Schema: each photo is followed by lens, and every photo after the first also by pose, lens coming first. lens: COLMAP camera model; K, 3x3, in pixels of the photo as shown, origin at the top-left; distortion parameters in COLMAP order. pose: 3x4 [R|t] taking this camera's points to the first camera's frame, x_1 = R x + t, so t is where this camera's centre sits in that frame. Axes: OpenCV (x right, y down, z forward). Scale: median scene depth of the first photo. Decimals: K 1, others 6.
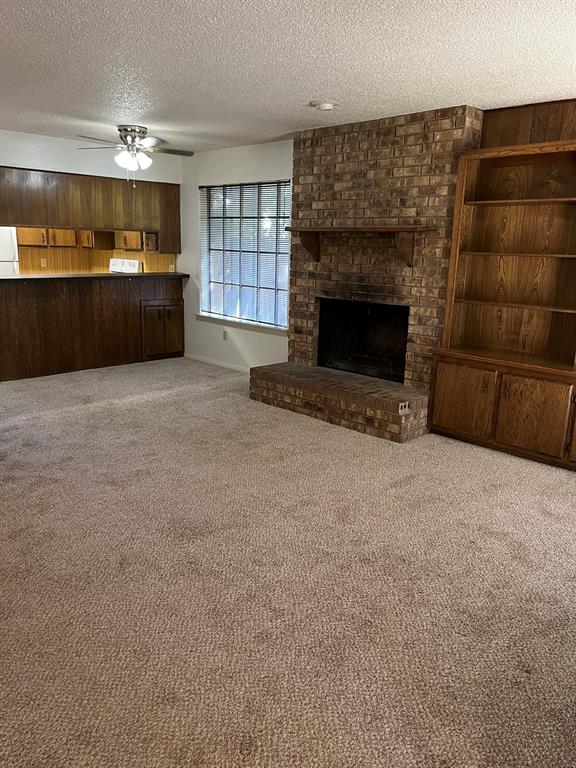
lens RADIAL K [[588.7, 0, 287.6], [0, 588.7, 389.0], [0, 0, 1]] dist [0.041869, -0.040413]
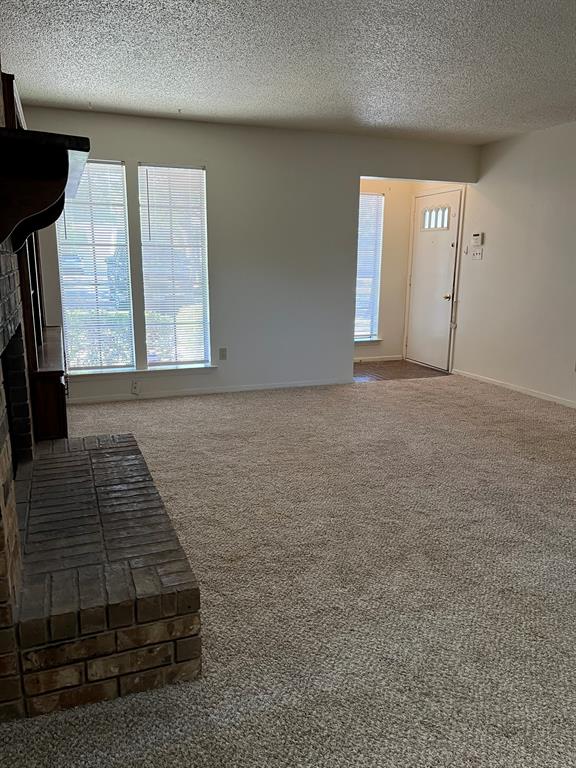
lens RADIAL K [[588.7, 0, 287.6], [0, 588.7, 381.7], [0, 0, 1]] dist [0.041869, -0.040413]
pose [[-0.911124, -0.119073, 0.394557, -0.254665], [0.064325, 0.904535, 0.421520, -0.312979], [-0.407082, 0.409437, -0.816483, 1.386392]]
